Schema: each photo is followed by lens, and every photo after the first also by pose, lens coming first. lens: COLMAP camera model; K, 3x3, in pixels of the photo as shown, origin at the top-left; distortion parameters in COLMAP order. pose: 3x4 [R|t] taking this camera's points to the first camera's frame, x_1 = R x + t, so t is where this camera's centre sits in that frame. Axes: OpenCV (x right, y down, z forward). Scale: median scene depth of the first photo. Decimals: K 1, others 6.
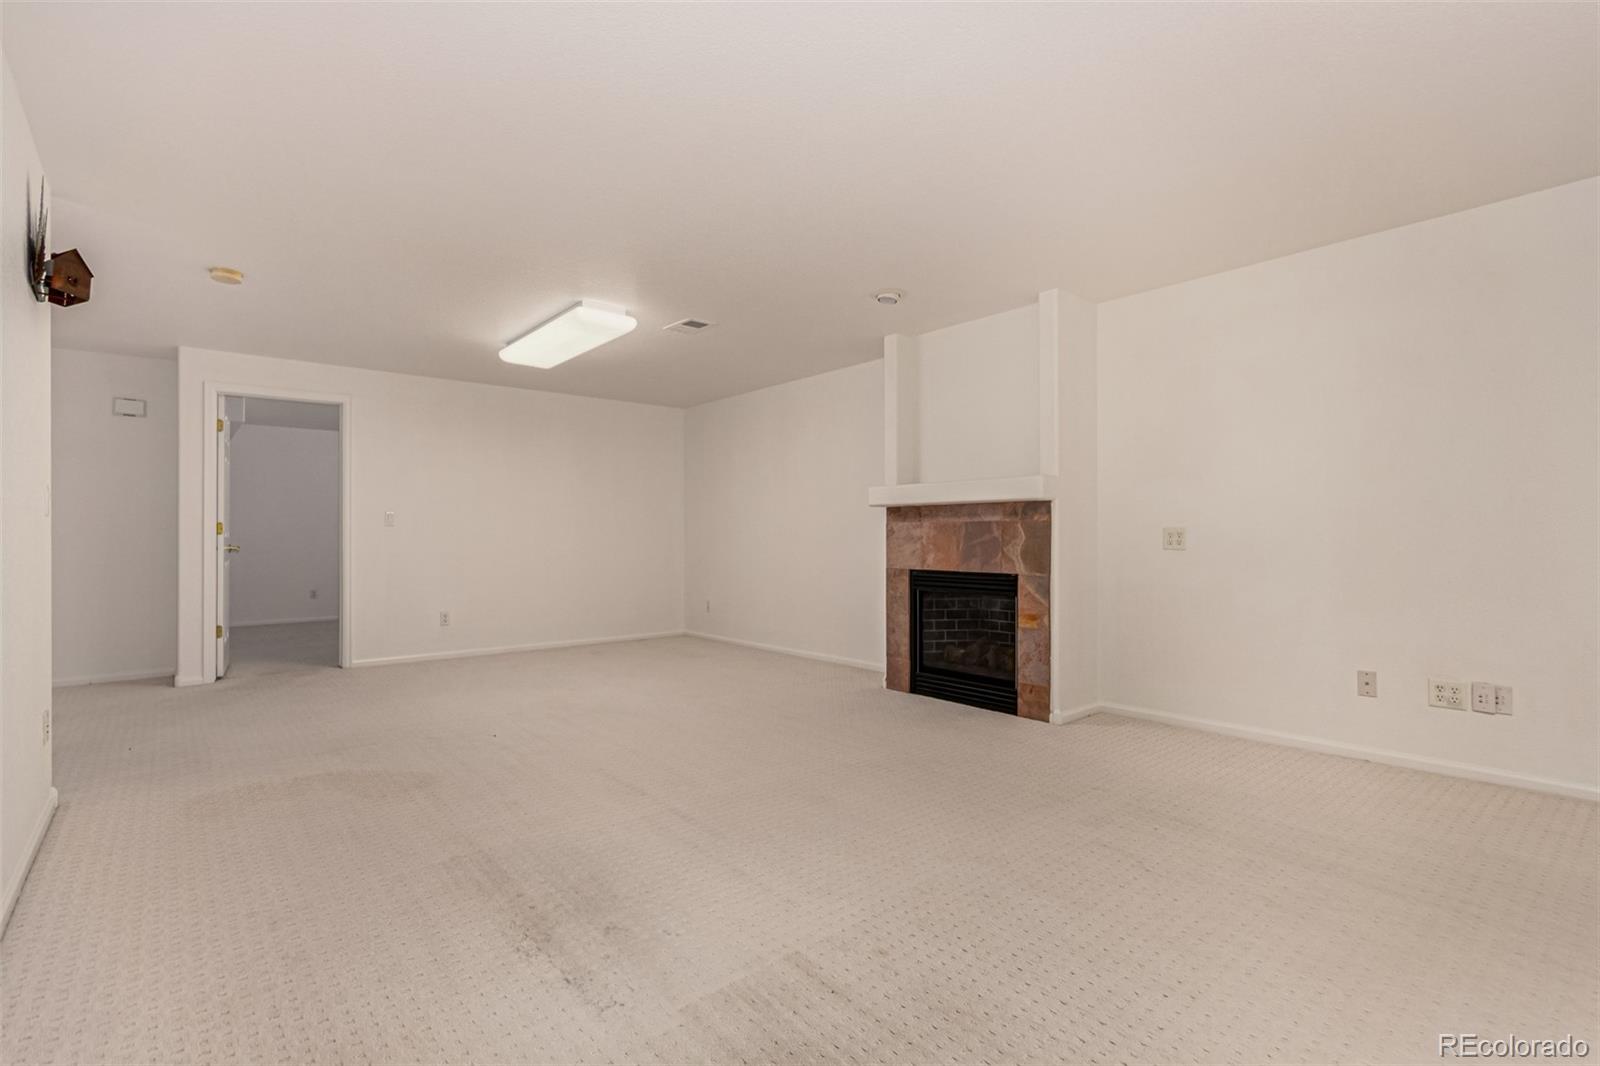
lens RADIAL K [[739.0, 0, 796.4], [0, 739.0, 526.5], [0, 0, 1]] dist [0.003428, 0.000978]
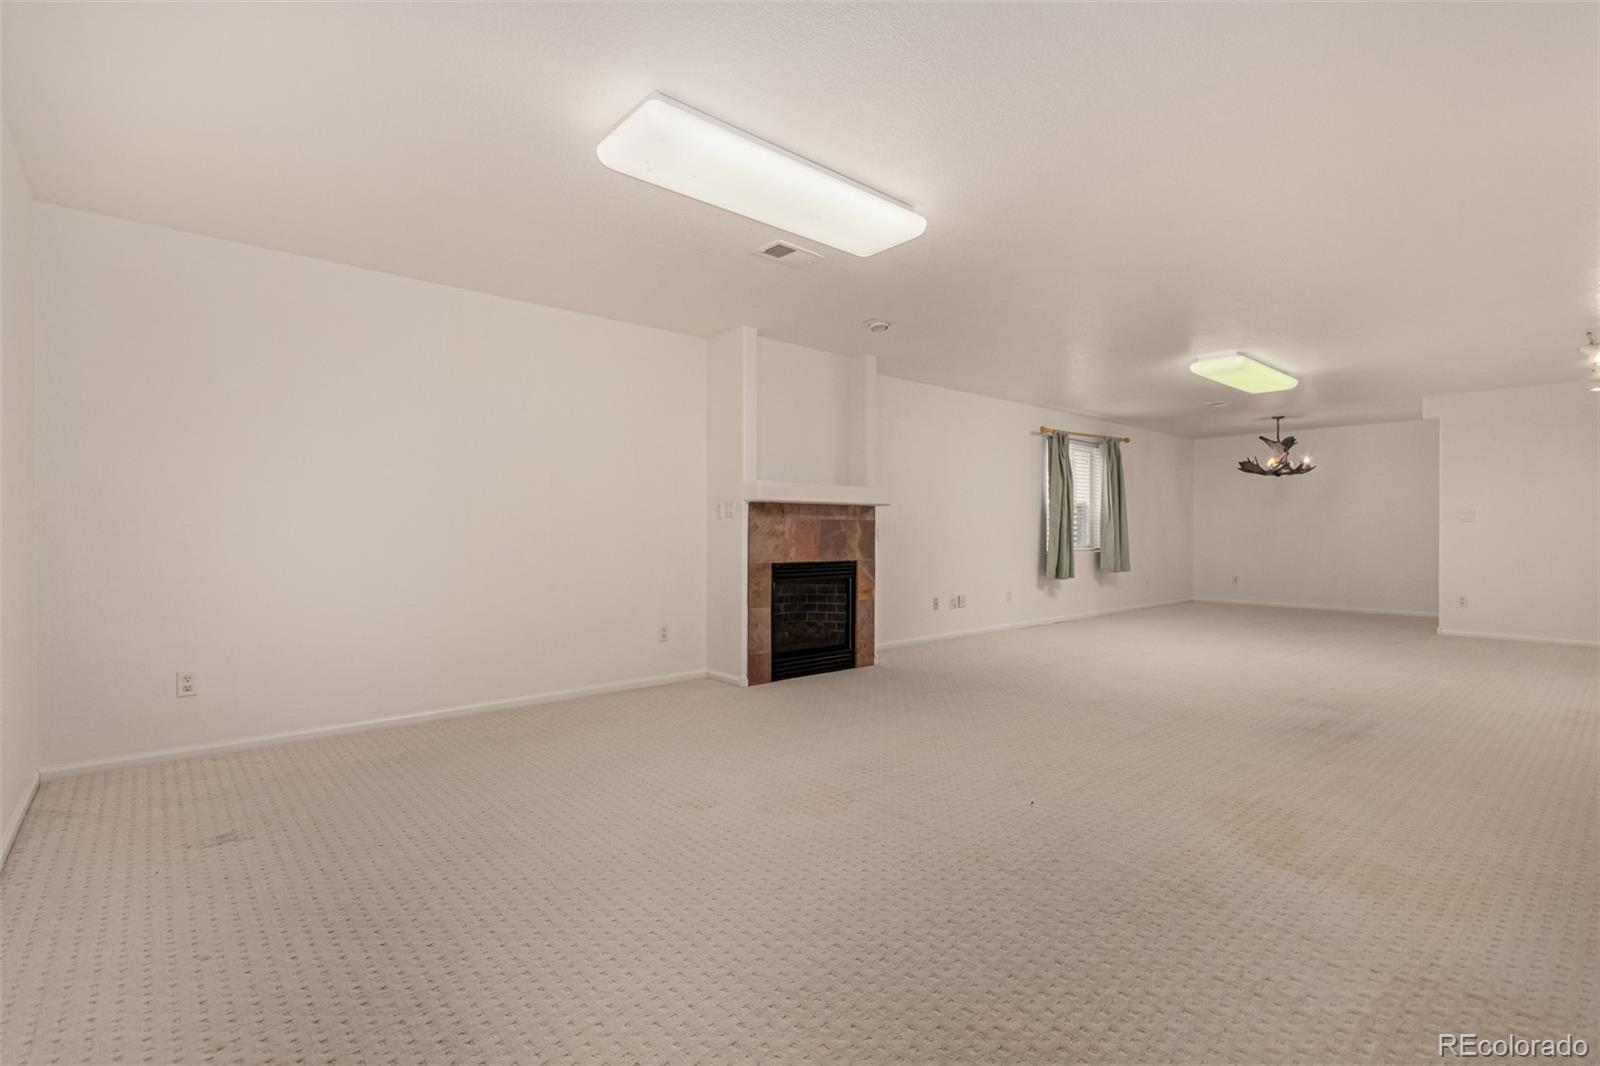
lens RADIAL K [[739.0, 0, 793.1], [0, 739.0, 538.6], [0, 0, 1]] dist [0.003428, 0.000978]
pose [[0.005701, -0.009170, 0.999942, -0.923239], [-0.016362, 0.999823, 0.009262, 0.013583], [-0.999850, -0.016414, 0.005550, 1.004696]]
